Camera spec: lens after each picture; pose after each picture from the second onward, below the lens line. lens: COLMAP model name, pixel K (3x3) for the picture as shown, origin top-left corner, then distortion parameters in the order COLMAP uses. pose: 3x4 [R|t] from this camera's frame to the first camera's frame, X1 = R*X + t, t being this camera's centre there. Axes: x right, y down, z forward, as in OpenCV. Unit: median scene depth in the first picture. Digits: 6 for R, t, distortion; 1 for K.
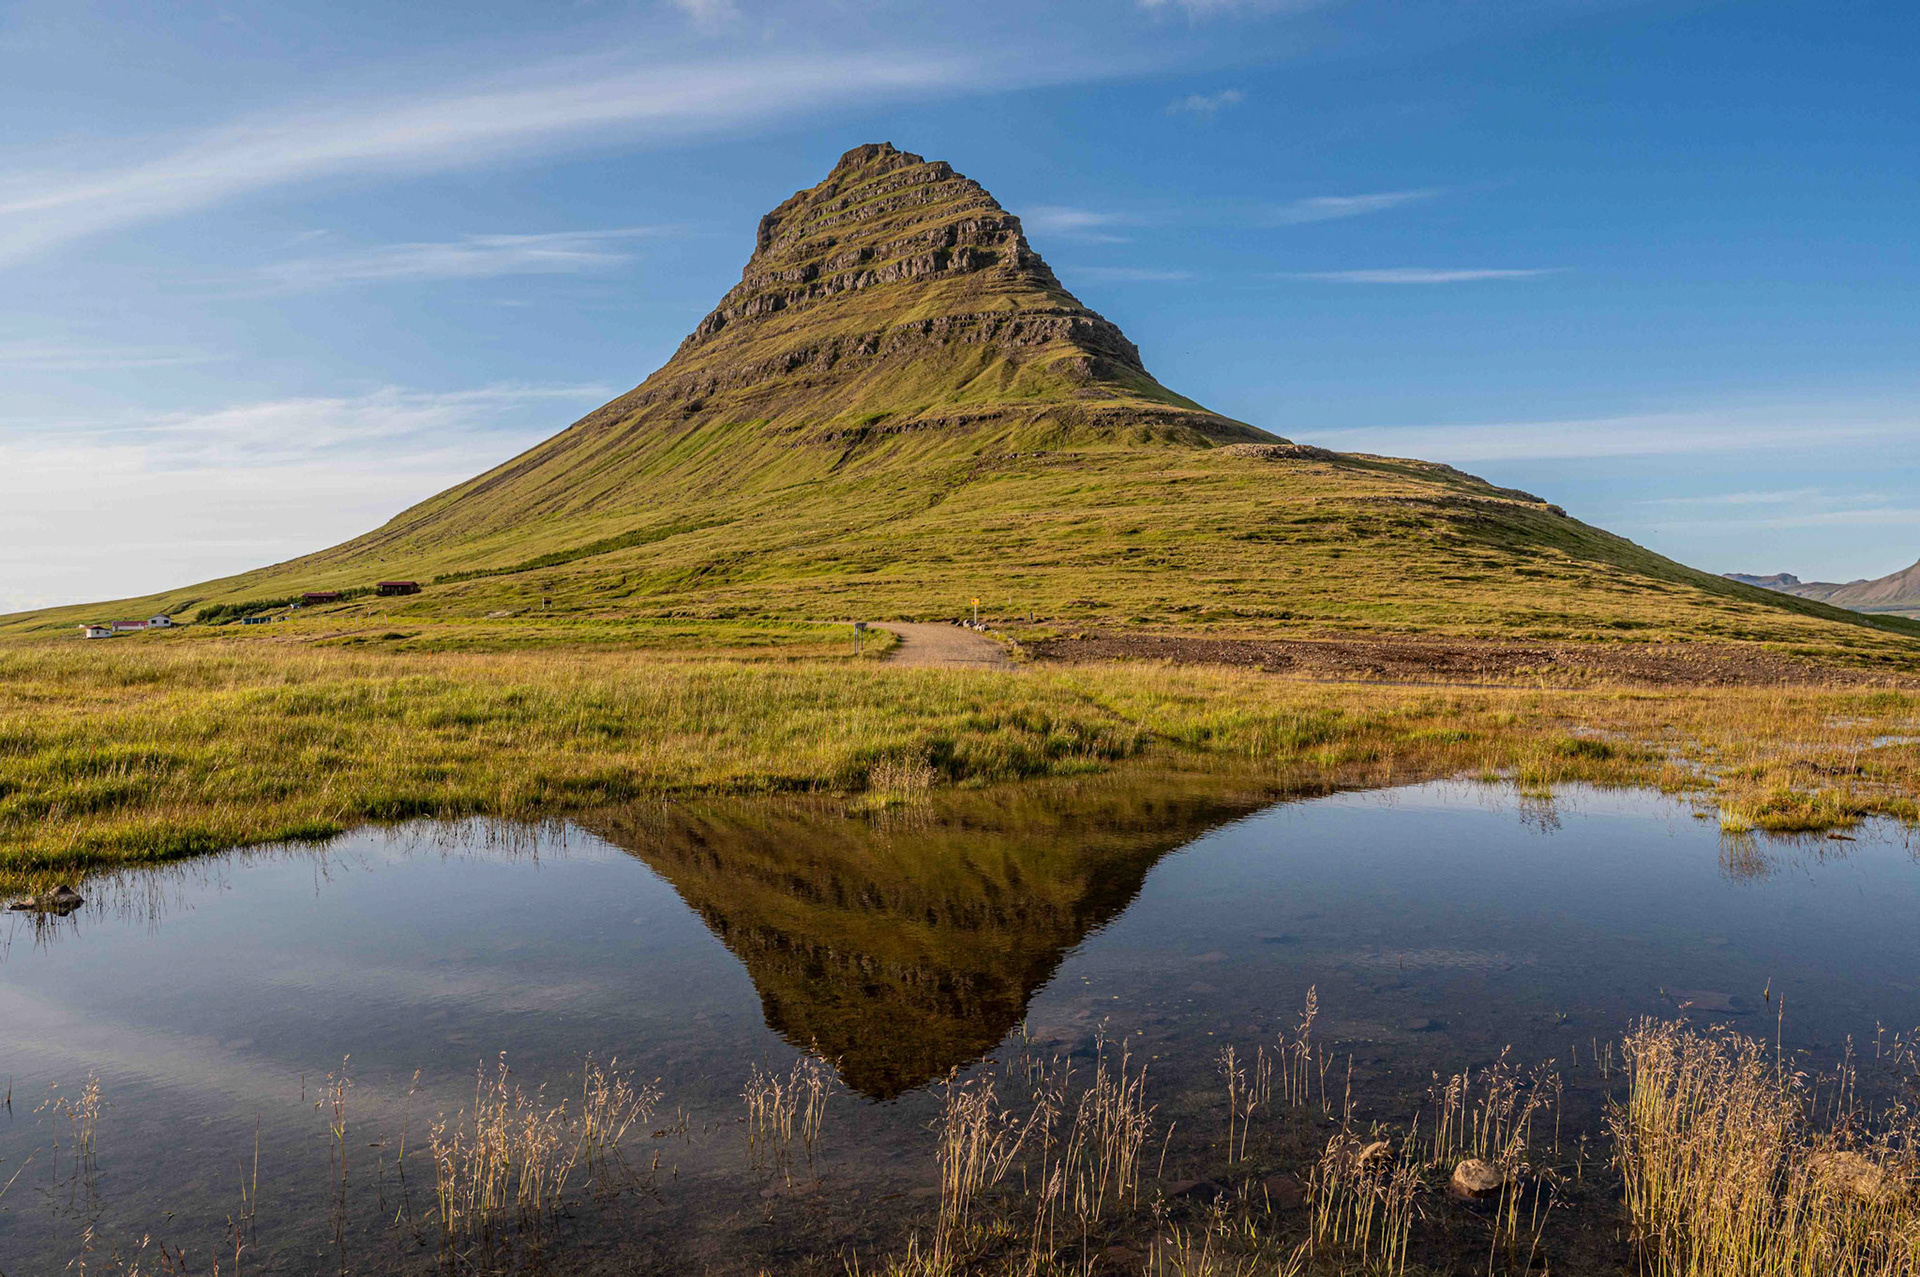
lens RADIAL K [[1317.9, 0, 962.3], [0, 1317.9, 631.9], [0, 0, 1]] dist [-0.001361, 0.002328]
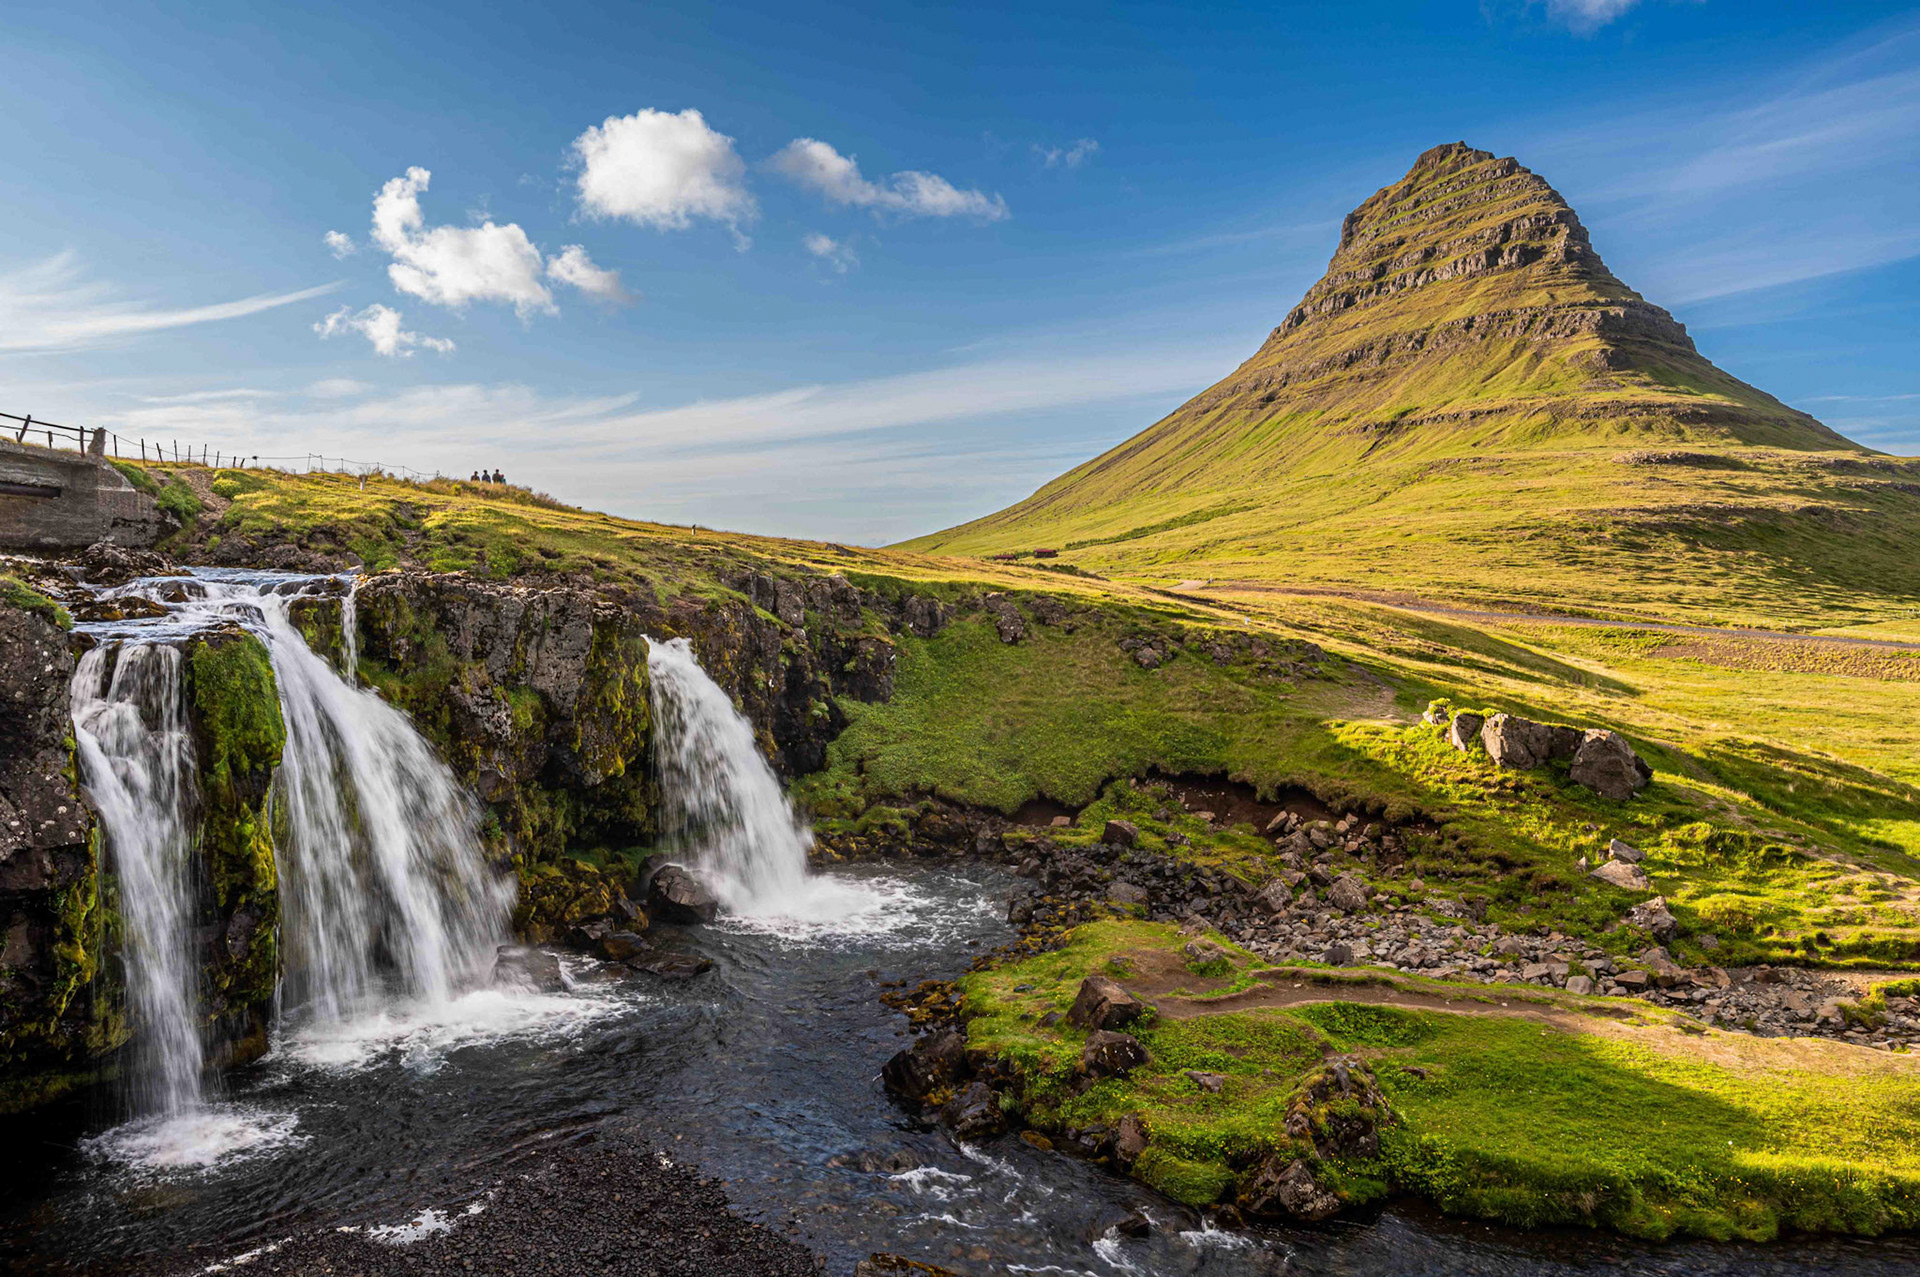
lens RADIAL K [[1321.6, 0, 964.6], [0, 1321.6, 654.3], [0, 0, 1]] dist [0.002294, 0.001320]
pose [[0.897132, 0.046538, -0.439304, 0.092052], [-0.022703, 0.997979, 0.059358, -0.000714], [0.441179, -0.043279, 0.896375, -0.228876]]
